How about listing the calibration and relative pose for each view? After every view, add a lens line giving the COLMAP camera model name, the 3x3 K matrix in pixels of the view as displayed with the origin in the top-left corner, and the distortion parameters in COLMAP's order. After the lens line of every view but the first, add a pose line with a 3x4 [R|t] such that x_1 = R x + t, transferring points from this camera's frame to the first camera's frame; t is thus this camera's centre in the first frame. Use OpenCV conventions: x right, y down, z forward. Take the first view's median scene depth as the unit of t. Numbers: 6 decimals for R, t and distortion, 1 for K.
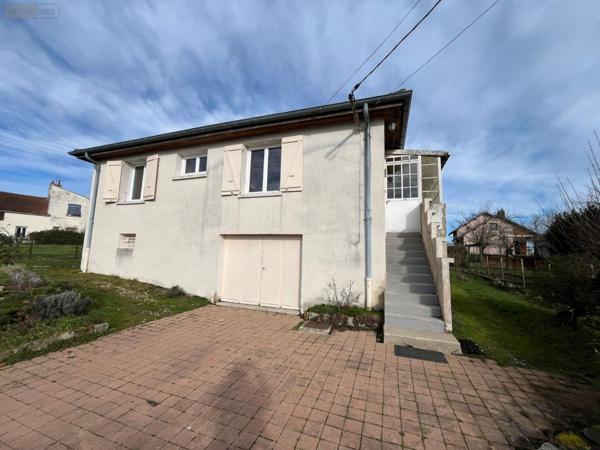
lens RADIAL K [[244.0, 0, 300.3], [0, 244.0, 232.8], [0, 0, 1]] dist [-0.001878, -0.000422]
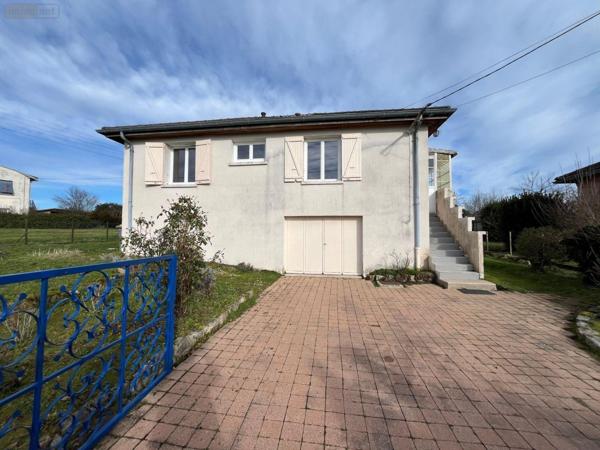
lens RADIAL K [[242.8, 0, 298.5], [0, 242.8, 234.7], [0, 0, 1]] dist [-0.001131, -0.000198]
pose [[0.978787, -0.027990, 0.202959, -0.527547], [0.007899, 0.995043, 0.099130, -0.021734], [-0.204728, -0.095424, 0.974156, -0.147129]]
